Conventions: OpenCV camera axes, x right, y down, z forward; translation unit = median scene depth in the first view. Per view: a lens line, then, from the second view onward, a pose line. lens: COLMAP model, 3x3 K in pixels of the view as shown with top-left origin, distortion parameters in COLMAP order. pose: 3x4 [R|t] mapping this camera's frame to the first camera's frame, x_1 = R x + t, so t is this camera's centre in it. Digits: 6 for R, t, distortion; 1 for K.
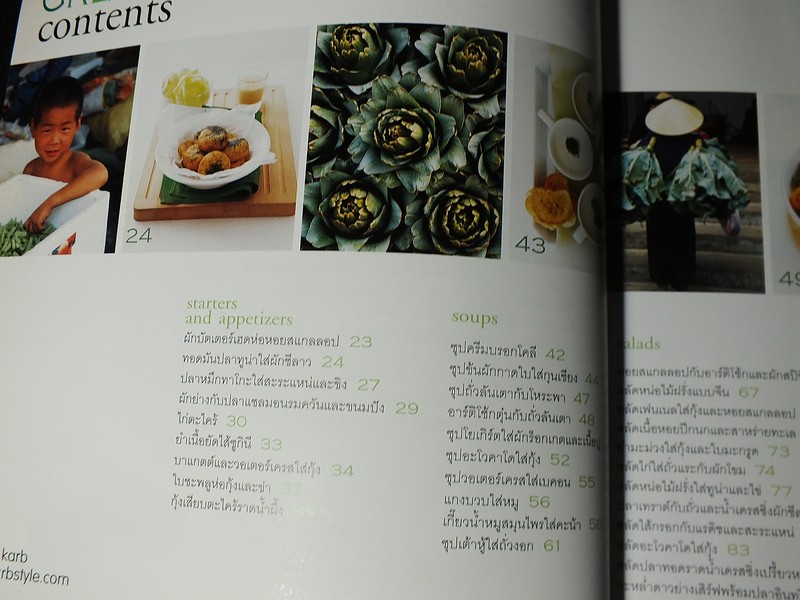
lens RADIAL K [[848.6, 0, 401.0], [0, 848.6, 291.3], [0, 0, 1]] dist [0.061363, 0.000000]
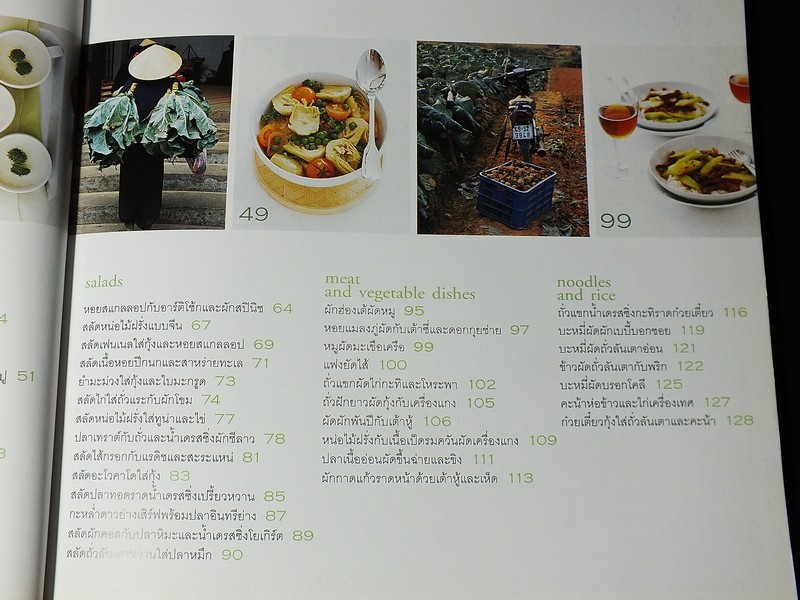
lens RADIAL K [[848.6, 0, 396.7], [0, 848.6, 306.9], [0, 0, 1]] dist [0.061363, 0.000000]
pose [[0.991896, -0.033598, -0.122532, 0.740729], [0.033880, 0.999426, 0.000212, 0.101088], [0.122455, -0.004361, 0.992464, 0.017374]]
